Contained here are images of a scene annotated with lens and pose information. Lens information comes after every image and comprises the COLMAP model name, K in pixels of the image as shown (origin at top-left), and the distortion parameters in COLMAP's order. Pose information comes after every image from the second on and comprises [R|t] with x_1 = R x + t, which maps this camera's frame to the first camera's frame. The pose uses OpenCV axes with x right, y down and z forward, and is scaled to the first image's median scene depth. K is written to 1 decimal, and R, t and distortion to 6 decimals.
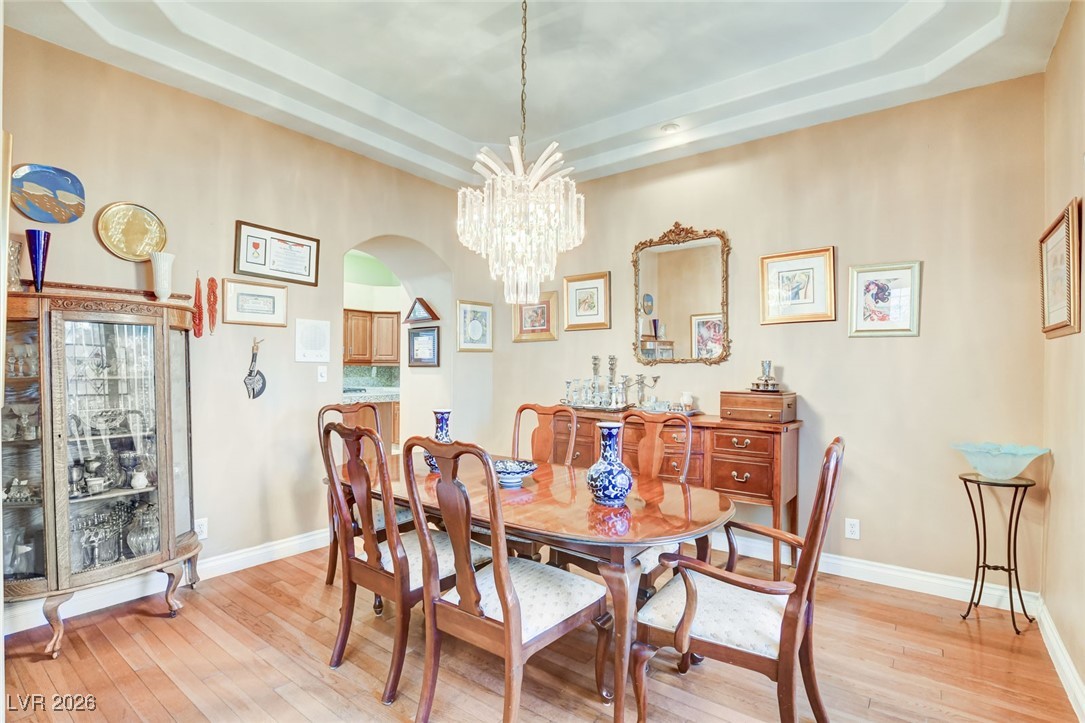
lens RADIAL K [[499.5, 0, 546.6], [0, 499.5, 367.1], [0, 0, 1]] dist [-0.012553, 0.000633]
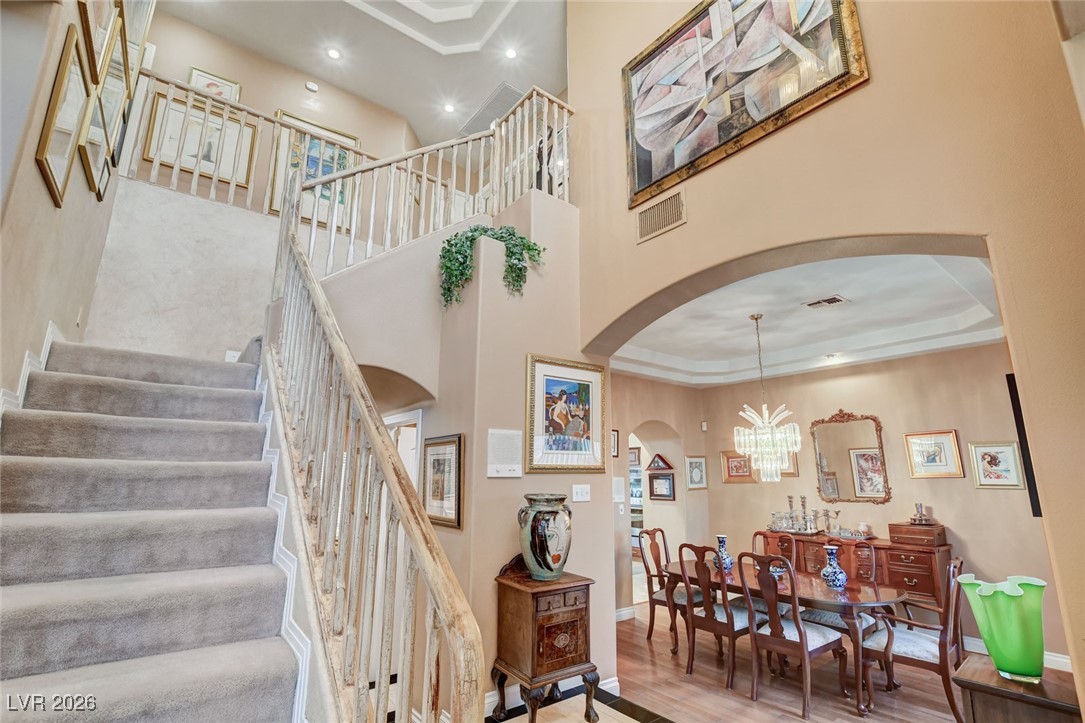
lens RADIAL K [[490.4, 0, 546.0], [0, 490.4, 367.5], [0, 0, 1]] dist [-0.020135, -0.000728]
pose [[0.969029, -0.058929, -0.239811, -0.296515], [0.007216, 0.977453, -0.211031, -0.117829], [0.246840, 0.202765, 0.947606, -0.799129]]
